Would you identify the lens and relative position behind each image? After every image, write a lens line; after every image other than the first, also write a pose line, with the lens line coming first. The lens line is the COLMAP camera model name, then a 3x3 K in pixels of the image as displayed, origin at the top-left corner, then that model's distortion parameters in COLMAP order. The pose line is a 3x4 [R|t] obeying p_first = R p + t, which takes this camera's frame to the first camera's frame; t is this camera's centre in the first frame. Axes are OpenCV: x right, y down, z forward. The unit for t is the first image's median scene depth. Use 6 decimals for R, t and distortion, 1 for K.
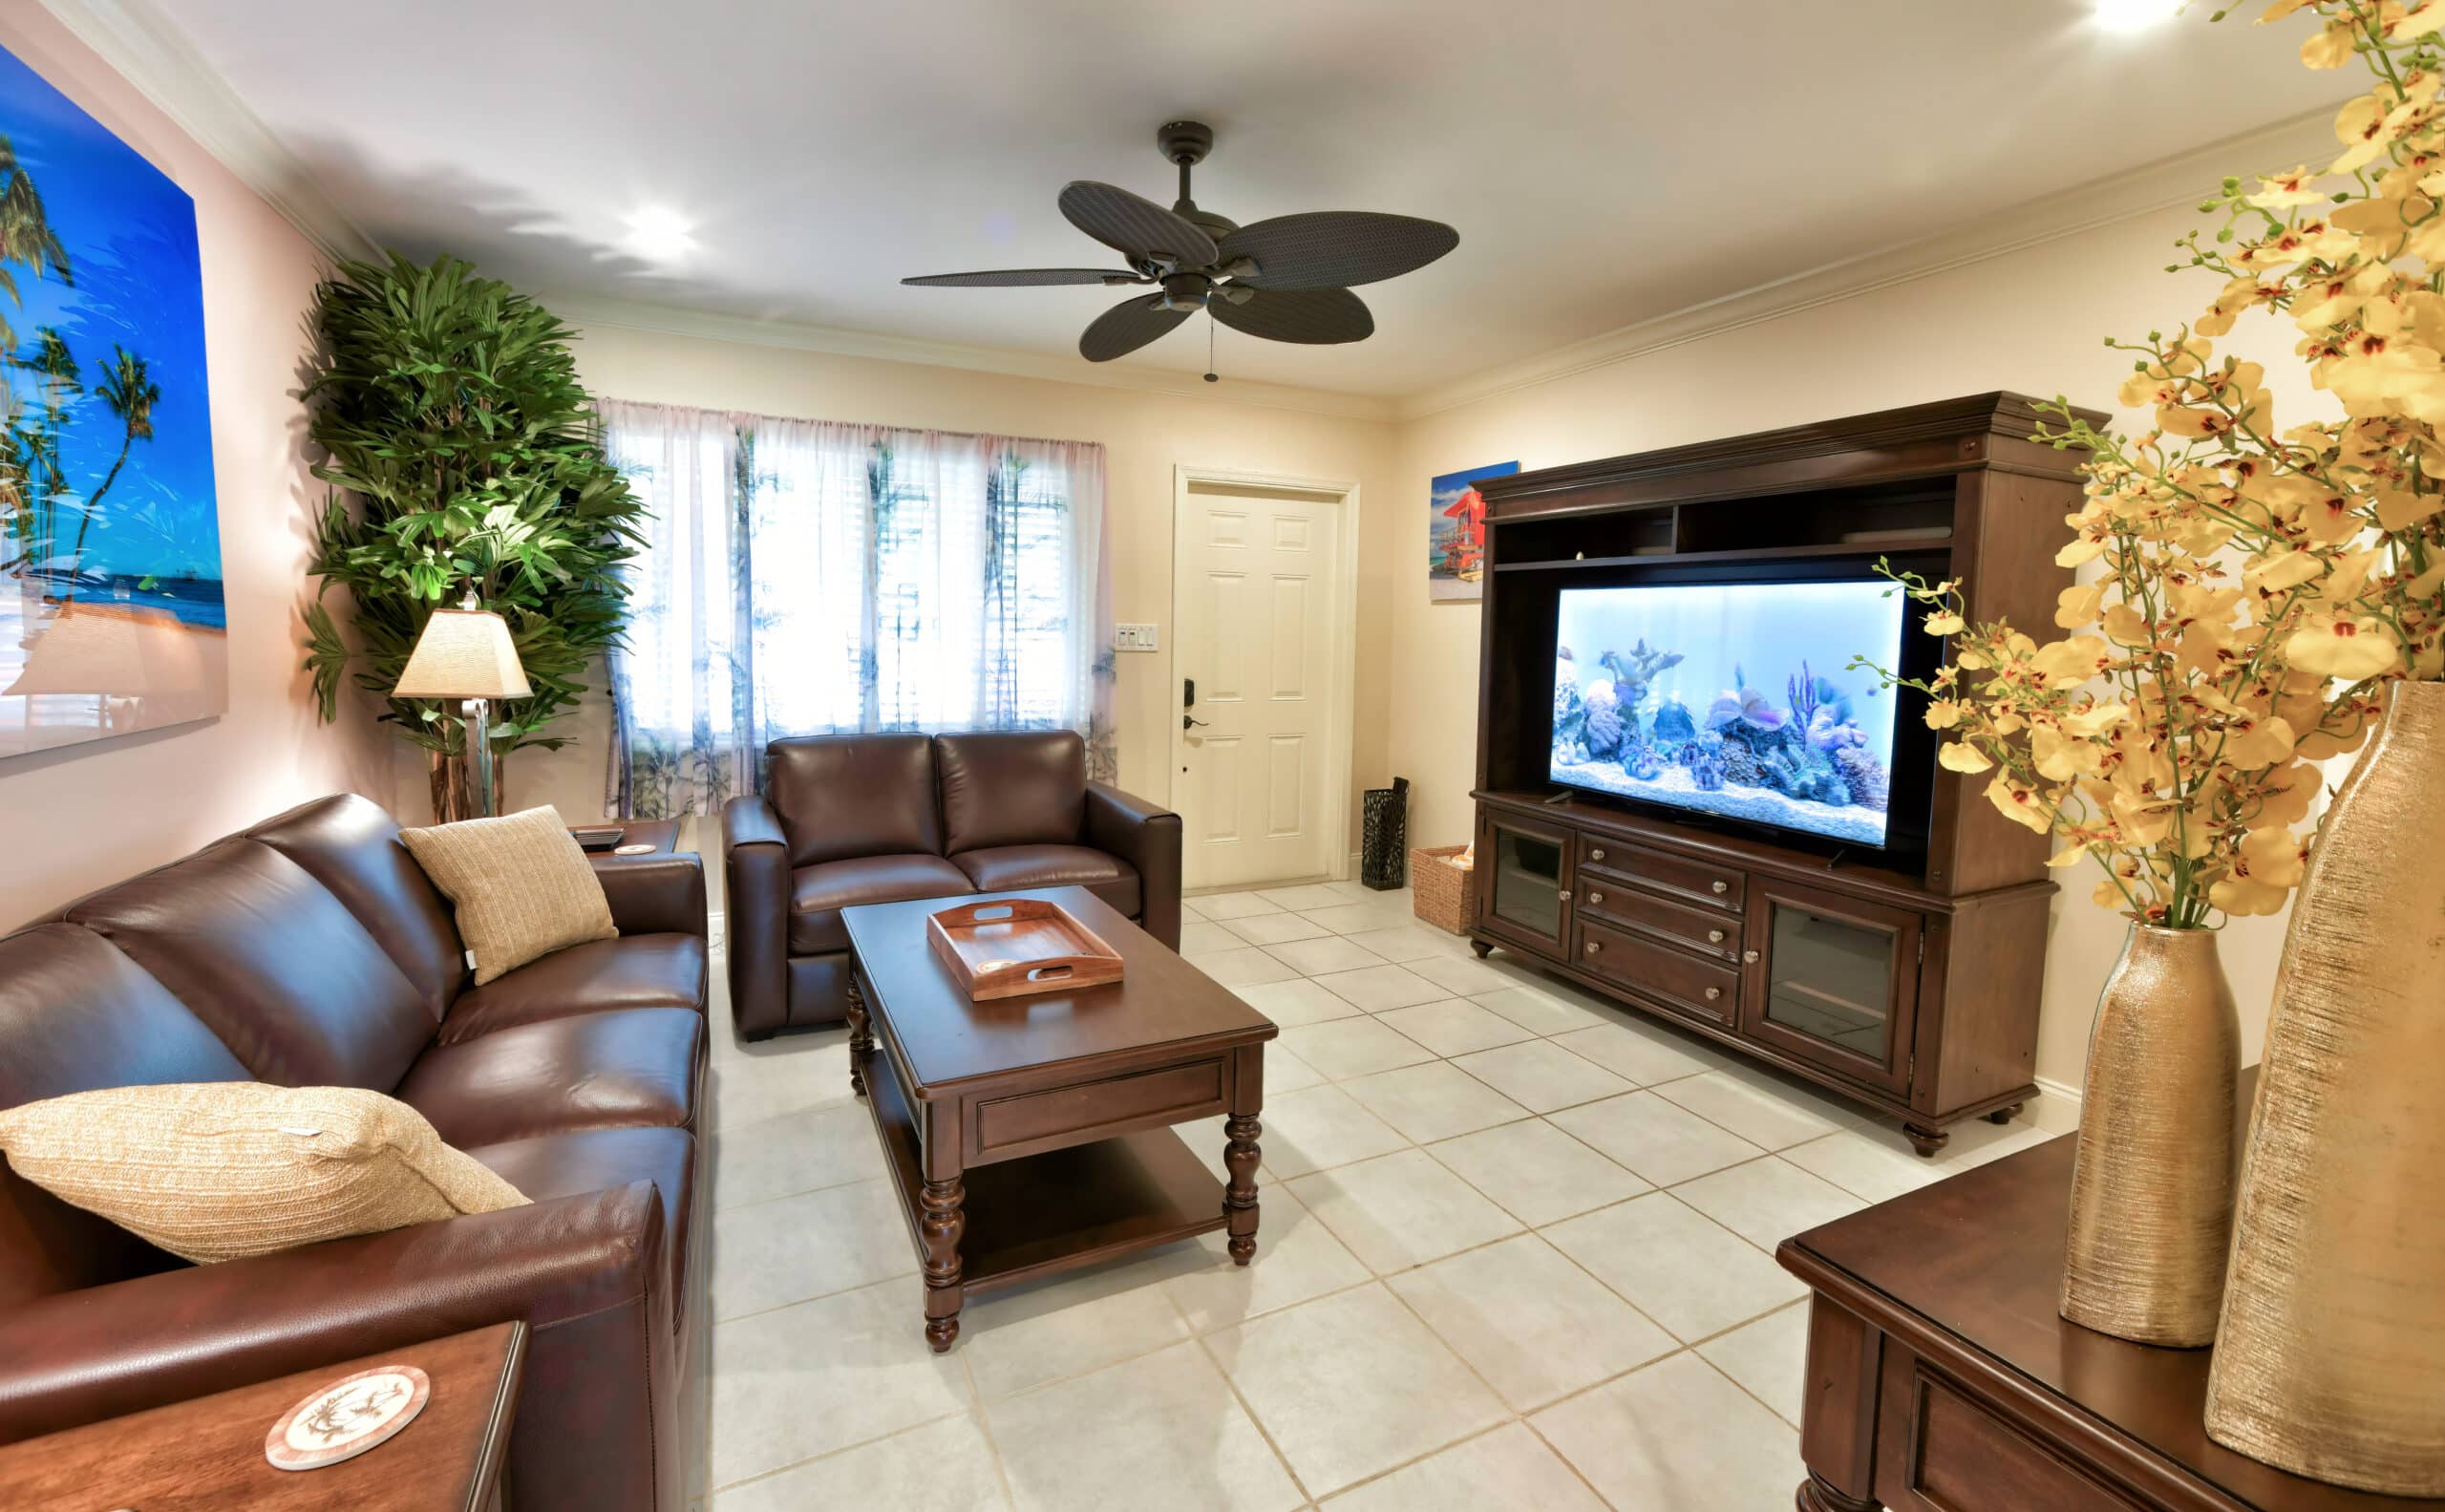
lens RADIAL K [[1053.5, 0, 1218.8], [0, 1053.5, 740.2], [0, 0, 1]] dist [0.000636, 0.000637]
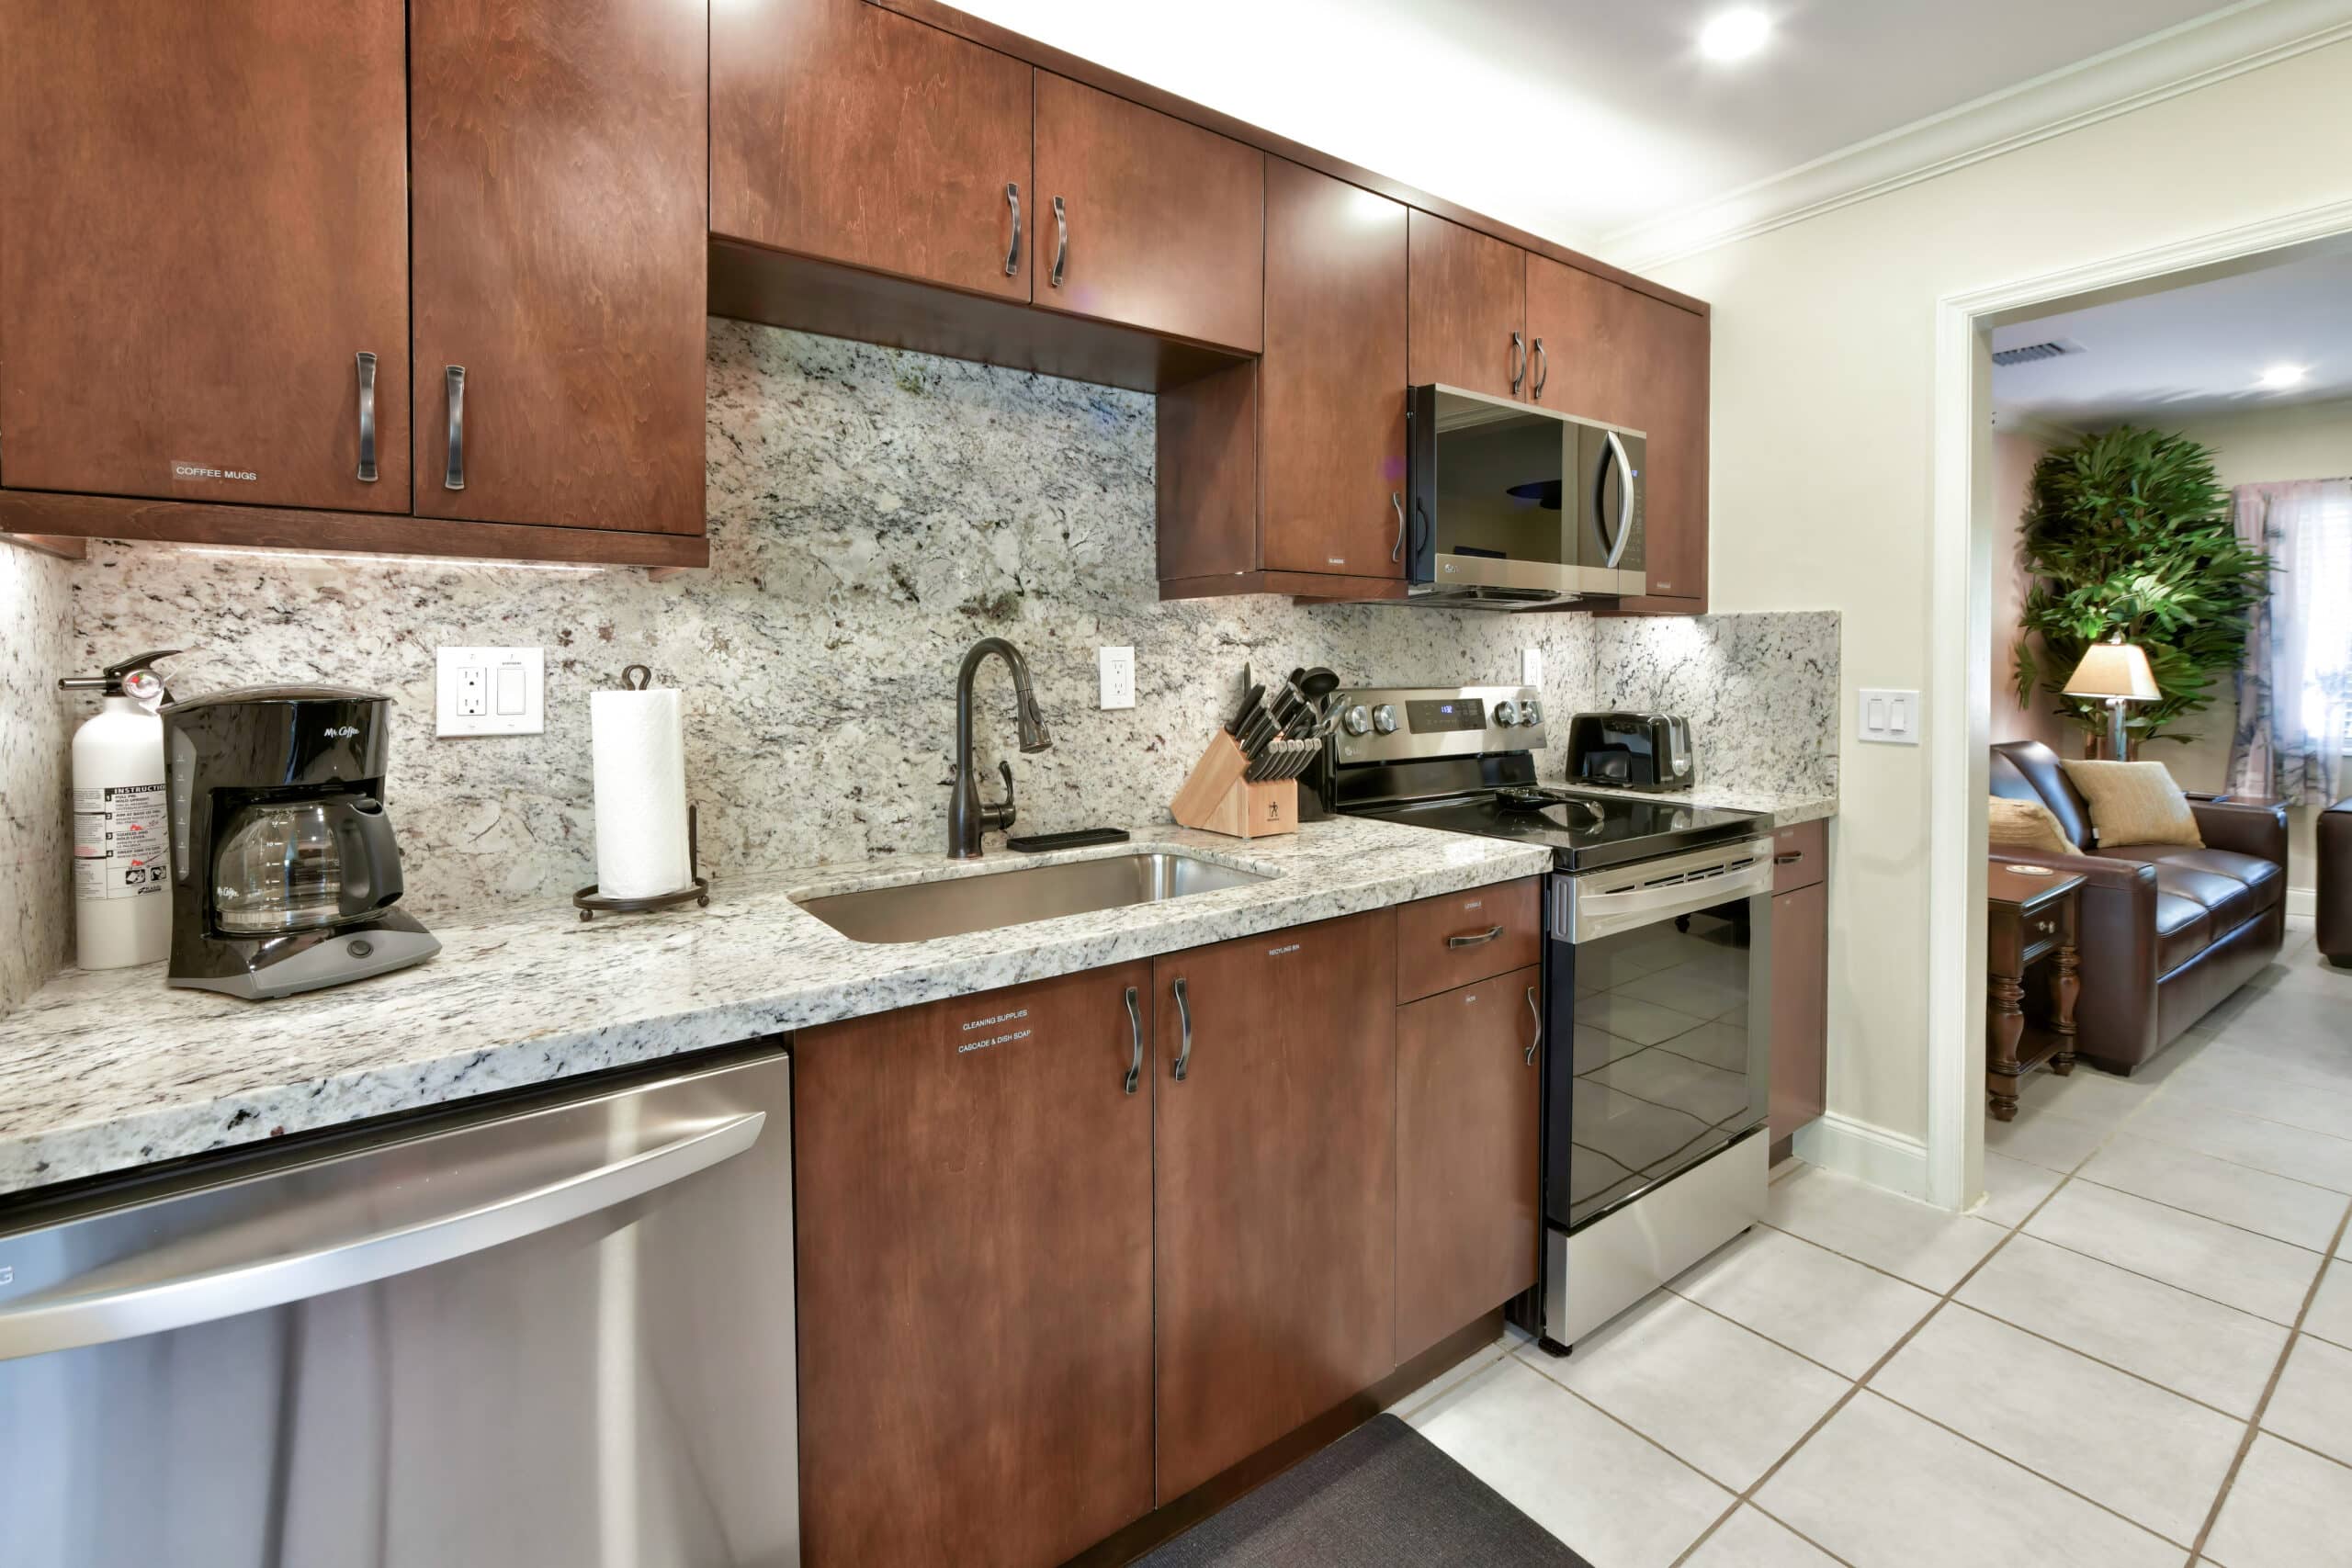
lens RADIAL K [[1055.8, 0, 1119.3], [0, 1055.8, 650.8], [0, 0, 1]] dist [-0.004778, 0.000148]
pose [[0.168286, -0.020289, -0.985529, 0.601247], [-0.101771, 0.994088, -0.037843, 0.100500], [0.980471, 0.106666, 0.165226, -0.740773]]
